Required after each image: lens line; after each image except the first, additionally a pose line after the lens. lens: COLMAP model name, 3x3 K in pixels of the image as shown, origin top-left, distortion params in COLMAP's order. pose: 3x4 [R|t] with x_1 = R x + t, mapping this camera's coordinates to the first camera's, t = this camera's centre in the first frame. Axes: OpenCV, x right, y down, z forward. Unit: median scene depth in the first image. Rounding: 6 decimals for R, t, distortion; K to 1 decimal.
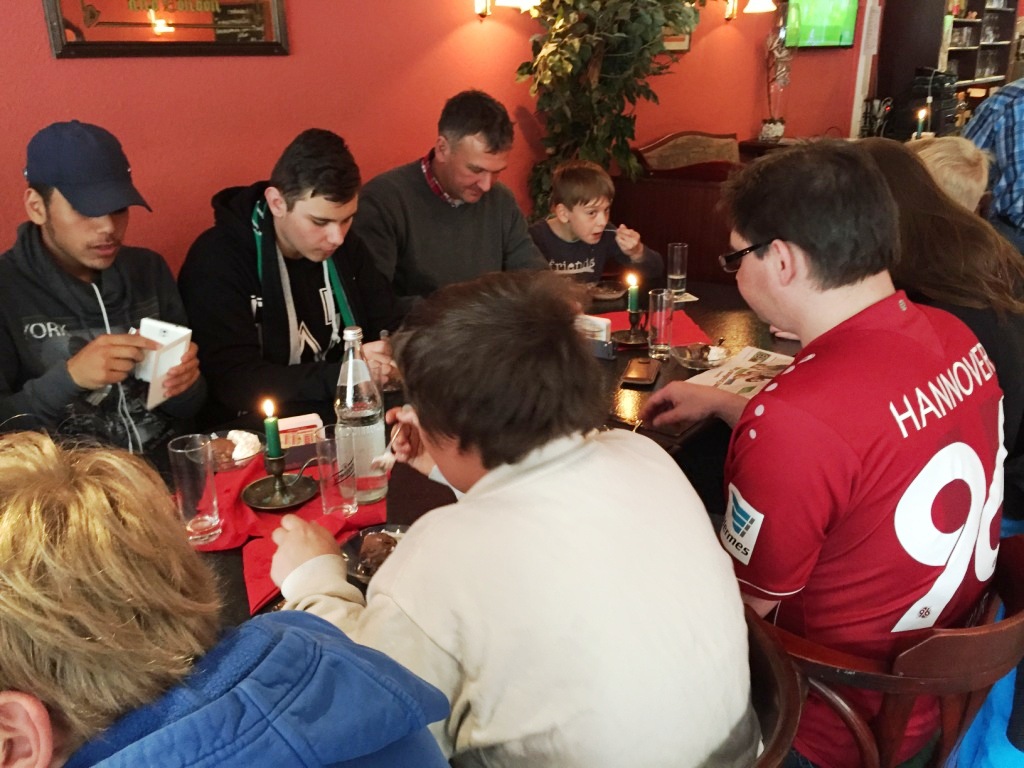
lens RADIAL K [[885.0, 0, 510.5], [0, 885.0, 386.8], [0, 0, 1]] dist [0.070613, -0.078991]
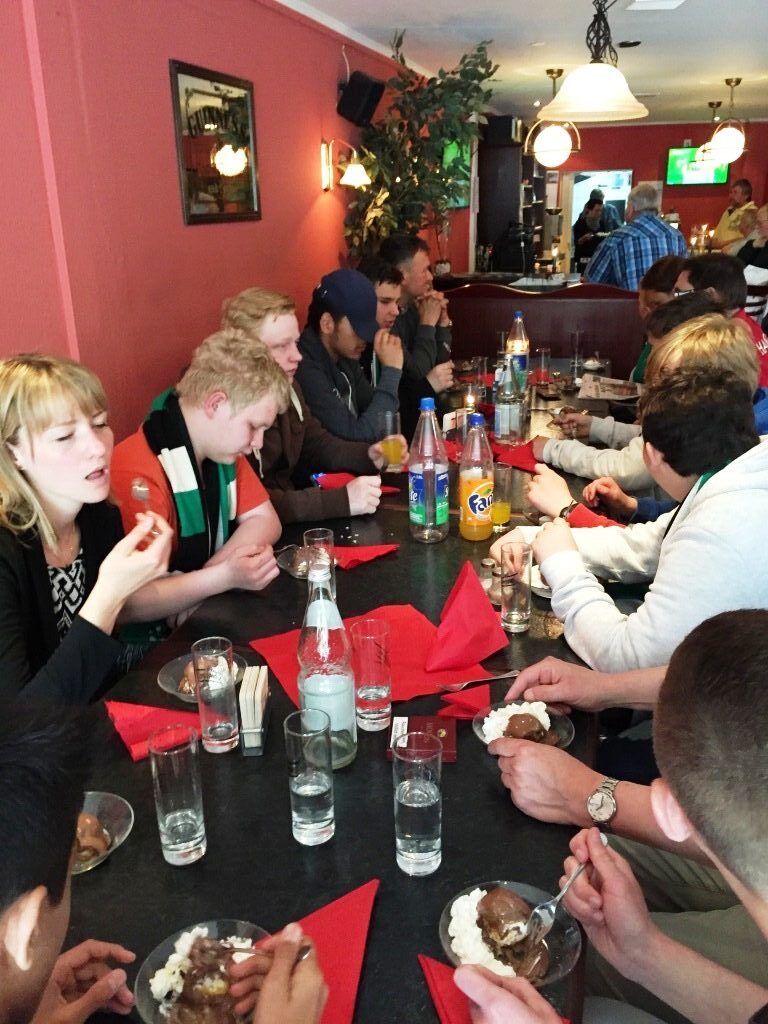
lens RADIAL K [[885.0, 0, 388.9], [0, 885.0, 512.7], [0, 0, 1]] dist [0.070613, -0.078991]
pose [[0.918824, -0.139115, 0.369337, -0.345183], [0.150019, 0.988683, -0.000812, 0.072732], [-0.365044, 0.056154, 0.929295, -0.217744]]
